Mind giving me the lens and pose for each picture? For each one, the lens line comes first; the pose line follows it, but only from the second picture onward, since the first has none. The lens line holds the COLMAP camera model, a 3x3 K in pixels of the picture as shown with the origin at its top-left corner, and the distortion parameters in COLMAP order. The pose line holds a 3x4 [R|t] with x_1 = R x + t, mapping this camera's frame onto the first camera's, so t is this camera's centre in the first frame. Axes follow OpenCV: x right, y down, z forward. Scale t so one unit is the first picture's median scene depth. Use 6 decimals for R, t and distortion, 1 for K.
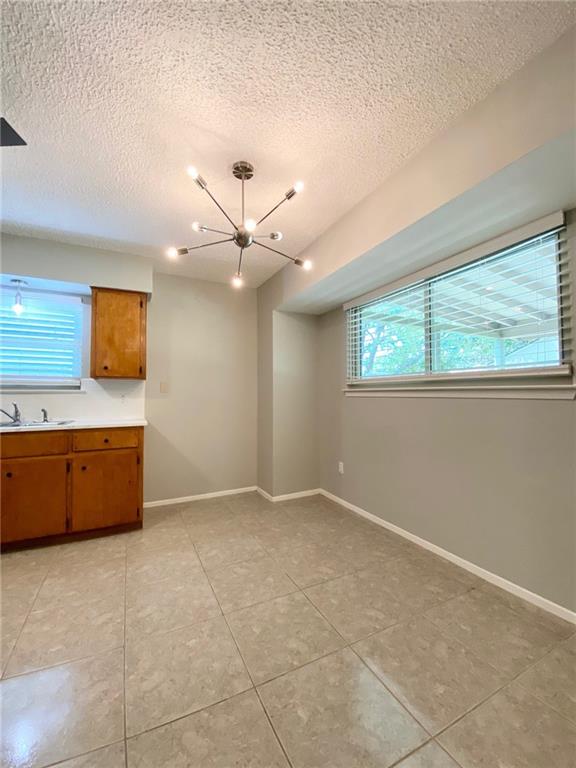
lens RADIAL K [[314.3, 0, 288.0], [0, 314.3, 384.0], [0, 0, 1]] dist [0.021129, -0.021220]
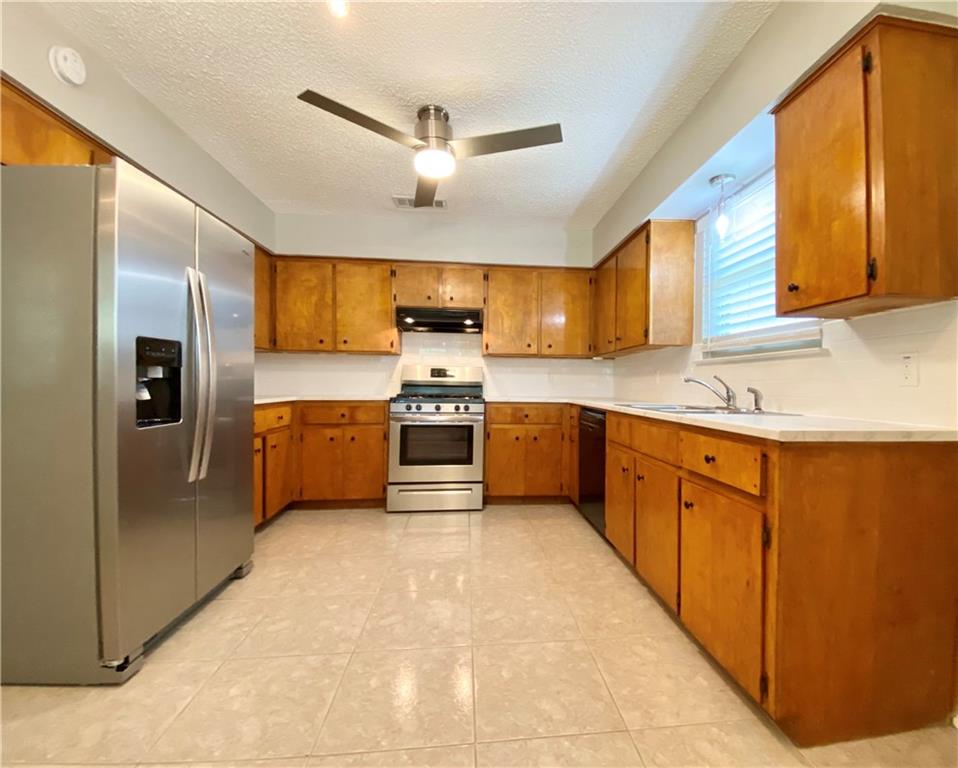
lens RADIAL K [[399.1, 0, 479.0], [0, 399.1, 384.0], [0, 0, 1]] dist [0.000000, -0.000038]
pose [[-0.352719, 0.000942, -0.935729, 0.050437], [0.038689, 0.999159, -0.013577, 0.068386], [0.934929, -0.040992, -0.352459, 0.873231]]
